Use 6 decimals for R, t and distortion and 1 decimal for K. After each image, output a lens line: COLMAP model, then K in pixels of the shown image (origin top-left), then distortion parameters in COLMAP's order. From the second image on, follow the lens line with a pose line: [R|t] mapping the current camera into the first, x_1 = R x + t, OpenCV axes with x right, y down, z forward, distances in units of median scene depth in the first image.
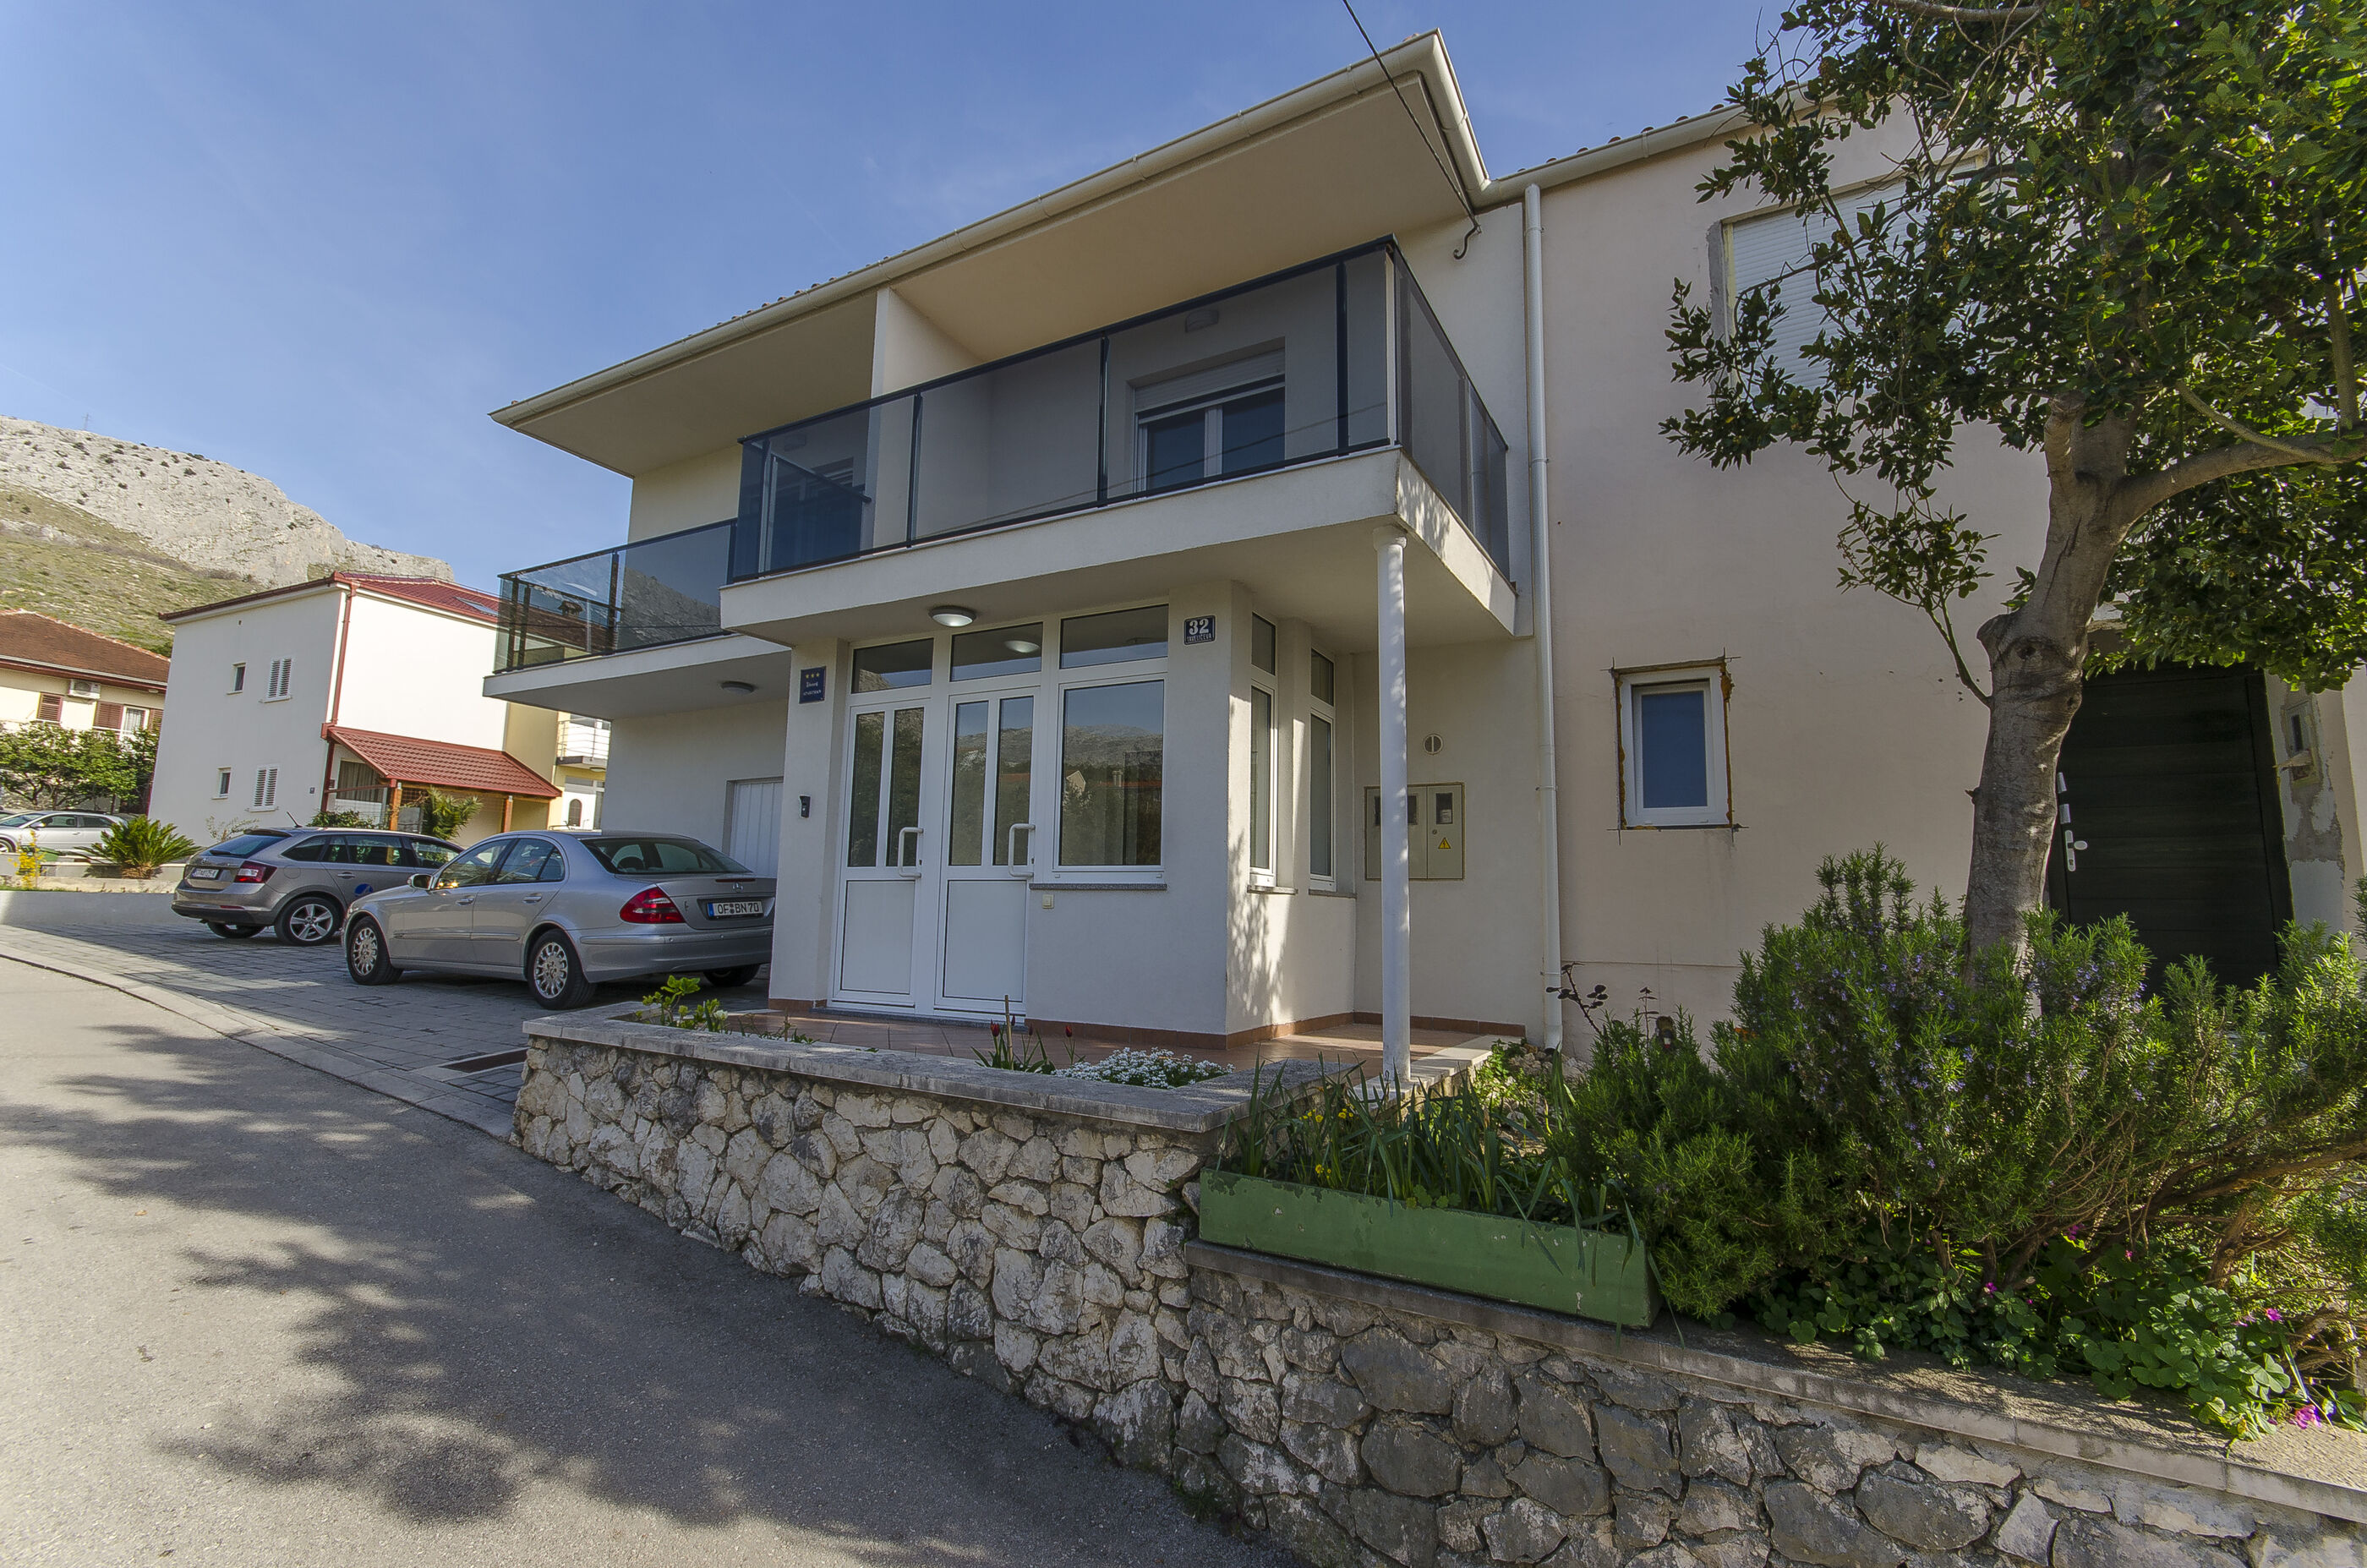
lens RADIAL K [[1033.7, 0, 1208.1], [0, 1033.7, 791.2], [0, 0, 1]] dist [0.006510, -0.002836]
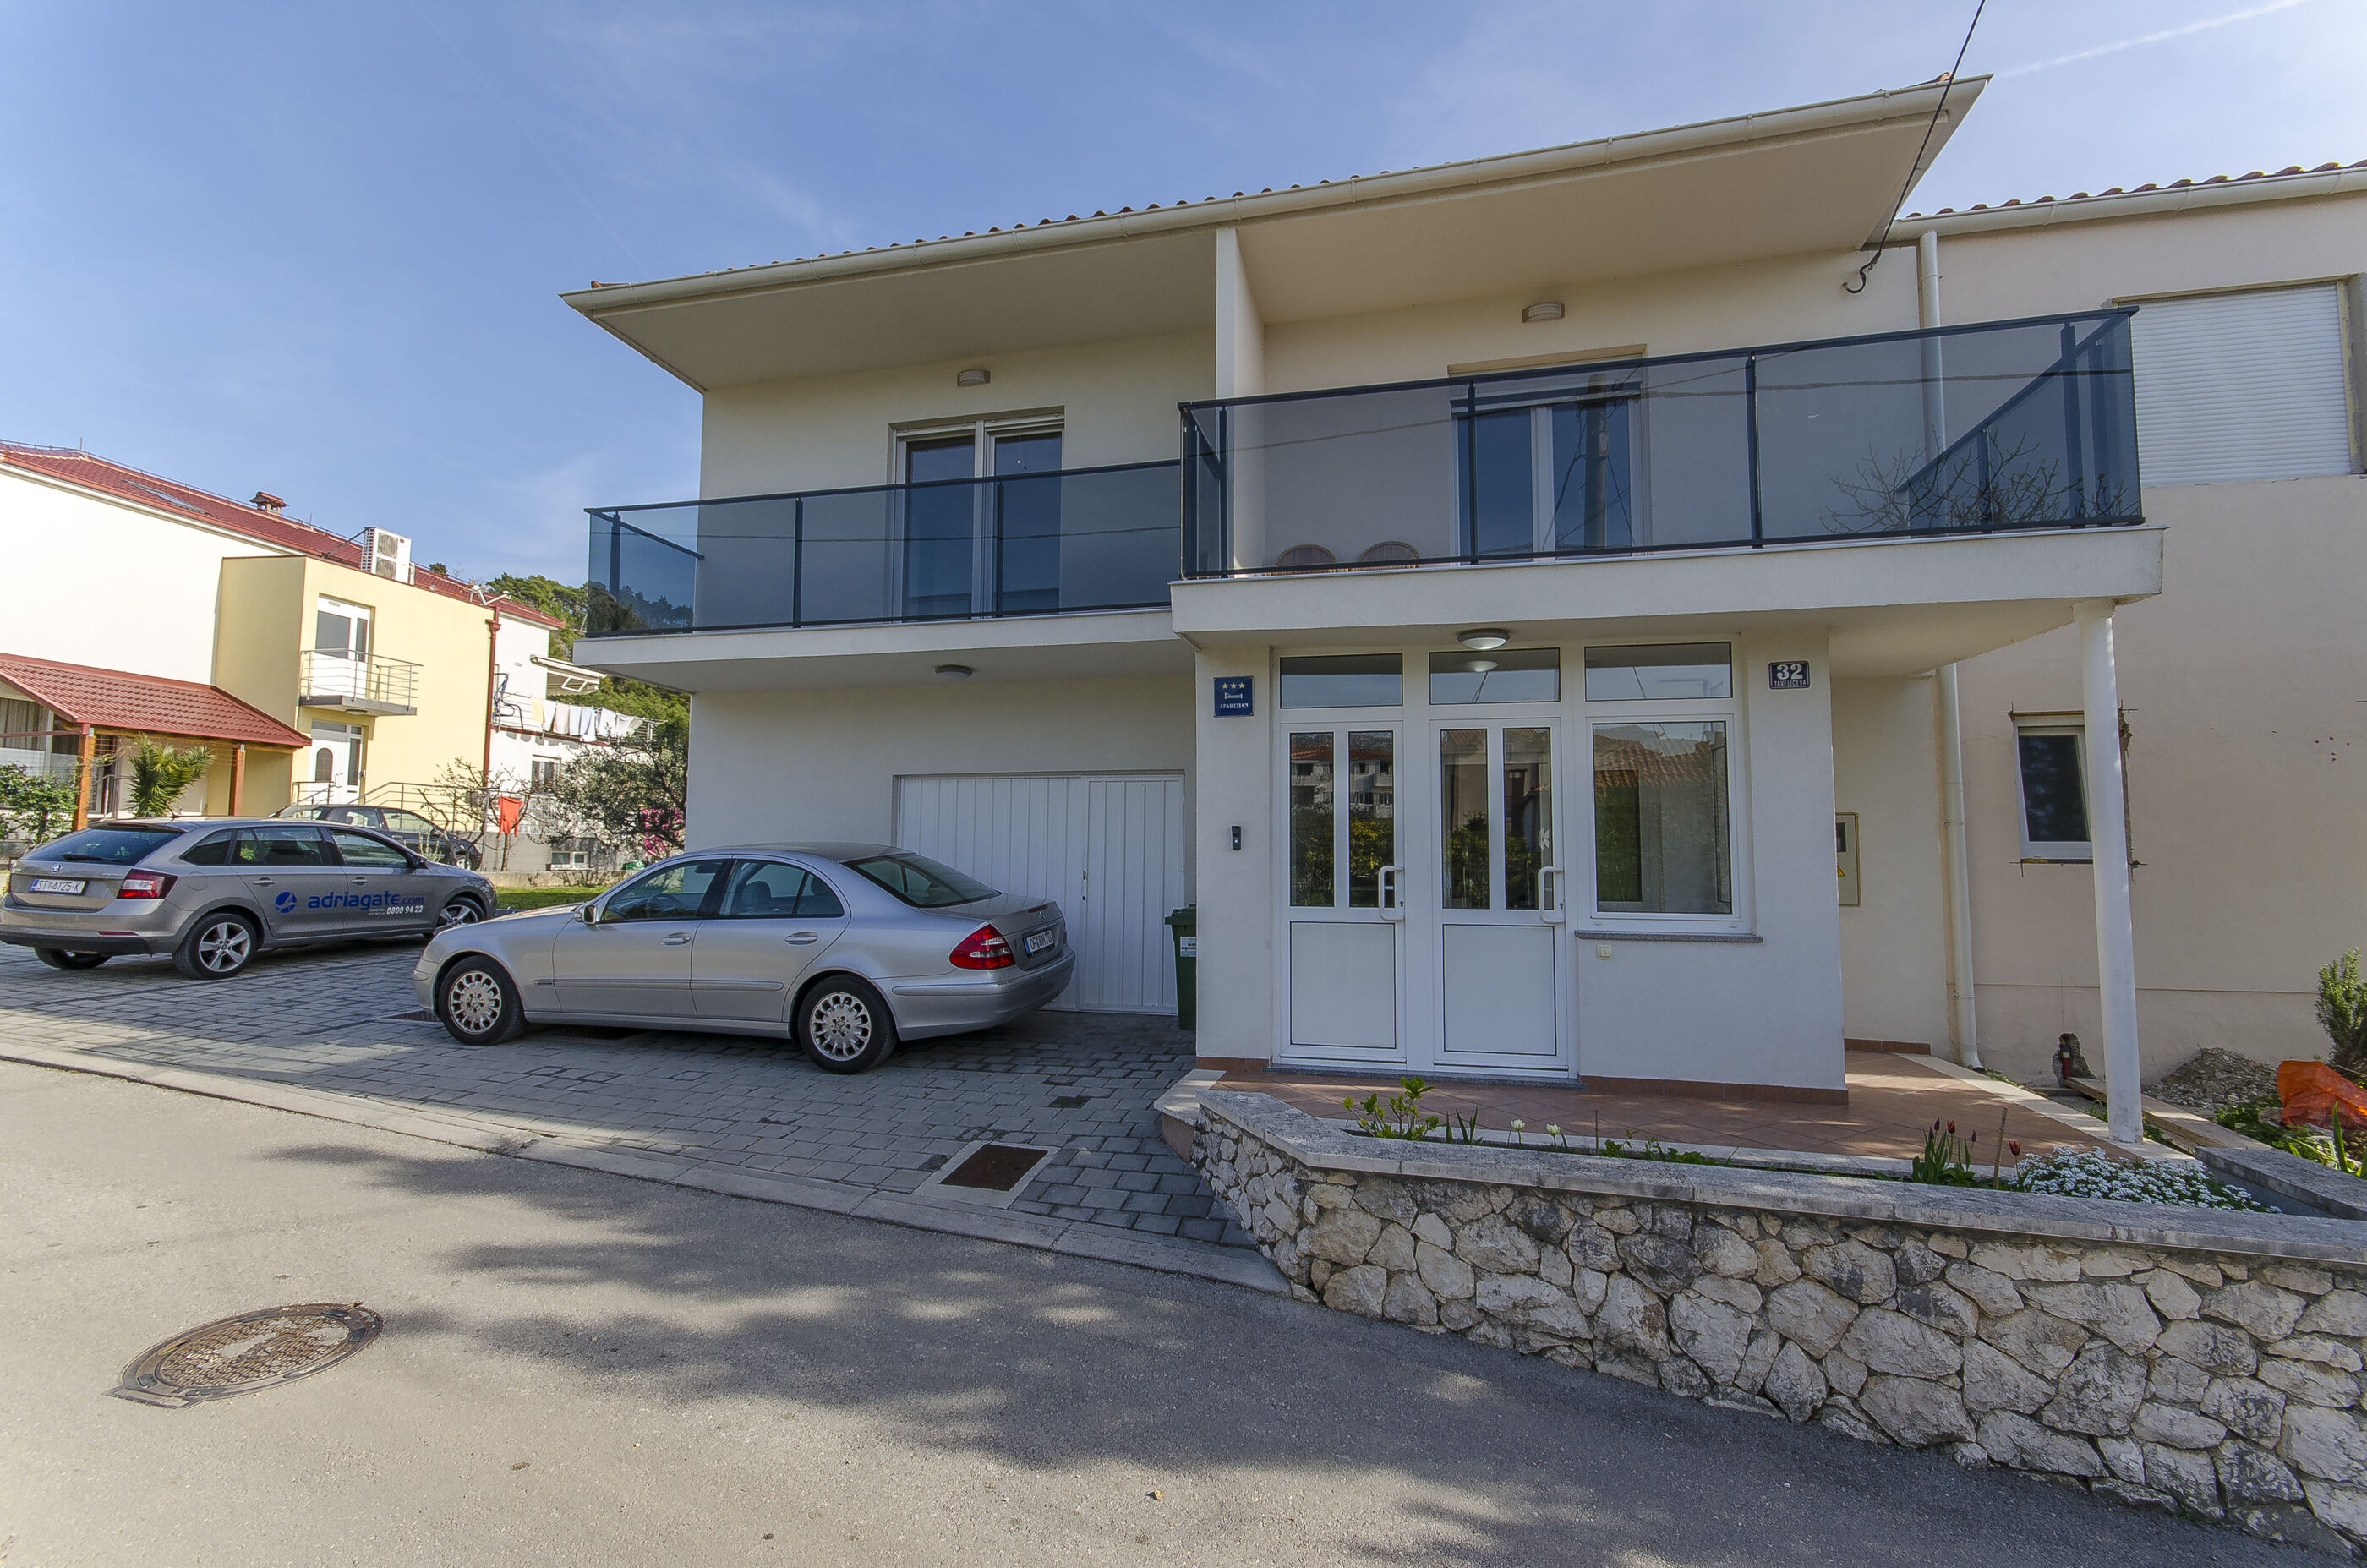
lens RADIAL K [[1033.7, 0, 1187.5], [0, 1033.7, 786.4], [0, 0, 1]] dist [0.006510, -0.002836]
pose [[0.964790, 0.005632, 0.262960, -1.067447], [-0.020510, 0.998337, 0.053868, -0.121425], [-0.262220, -0.057365, 0.963302, 0.274567]]
